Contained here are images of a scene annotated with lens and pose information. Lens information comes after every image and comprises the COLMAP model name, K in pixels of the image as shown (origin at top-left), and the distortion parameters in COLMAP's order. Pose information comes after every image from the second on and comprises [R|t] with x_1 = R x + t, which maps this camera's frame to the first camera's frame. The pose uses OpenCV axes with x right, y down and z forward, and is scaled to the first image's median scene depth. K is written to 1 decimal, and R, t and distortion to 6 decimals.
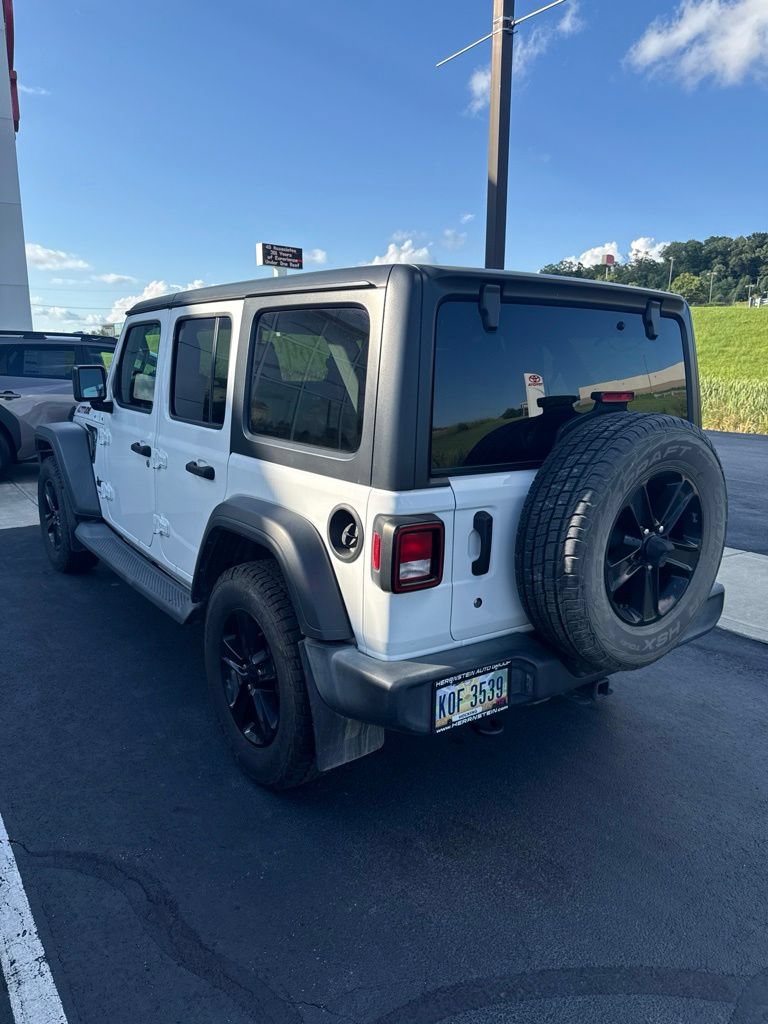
lens RADIAL K [[738.2, 0, 383.7], [0, 738.2, 506.7], [0, 0, 1]] dist [0.044853, 0.001948]
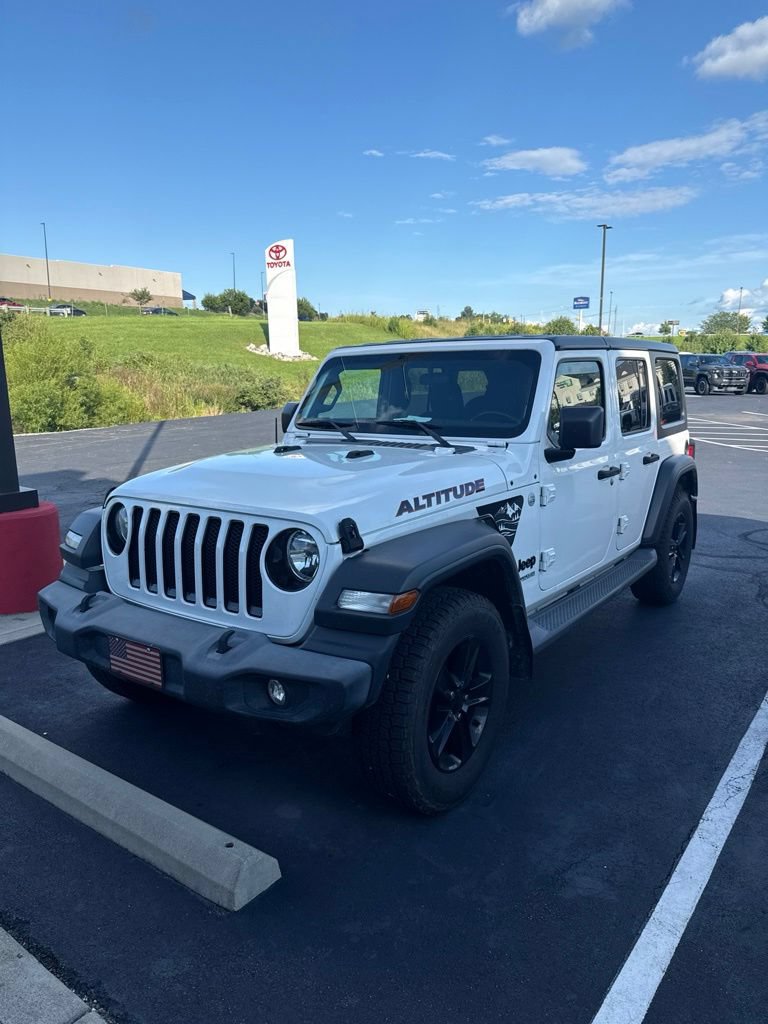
lens RADIAL K [[756.2, 0, 383.5], [0, 756.2, 489.3], [0, 0, 1]] dist [0.001169, -0.007953]
pose [[-0.313602, -0.166136, 0.934908, -2.018084], [0.197960, 0.951503, 0.235488, -0.609428], [-0.928690, 0.258924, -0.265505, 2.539893]]
